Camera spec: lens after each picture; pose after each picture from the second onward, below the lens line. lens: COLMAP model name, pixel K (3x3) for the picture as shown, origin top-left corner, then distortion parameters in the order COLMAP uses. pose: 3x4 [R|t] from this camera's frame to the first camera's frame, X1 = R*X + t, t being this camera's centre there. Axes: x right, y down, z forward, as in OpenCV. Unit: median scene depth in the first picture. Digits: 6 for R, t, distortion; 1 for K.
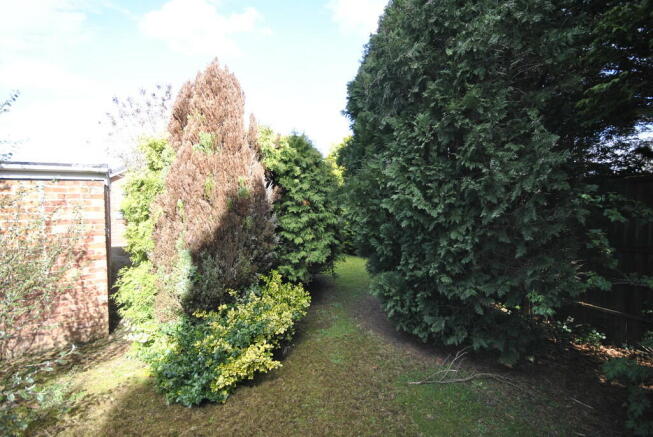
lens RADIAL K [[282.1, 0, 326.3], [0, 282.1, 217.5], [0, 0, 1]] dist [0.001248, 0.000053]
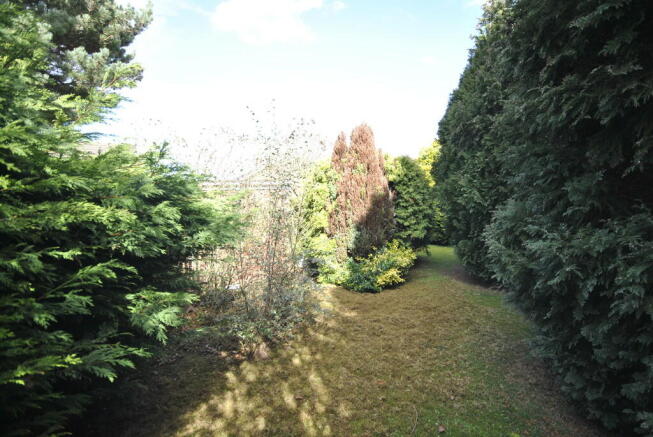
lens RADIAL K [[341.5, 0, 327.6], [0, 341.5, 219.4], [0, 0, 1]] dist [-0.000959, 0.000073]
pose [[0.974063, -0.001625, -0.226270, -0.104294], [0.001778, 0.999998, 0.000472, 0.060541], [0.226269, -0.000862, 0.974065, -1.083866]]
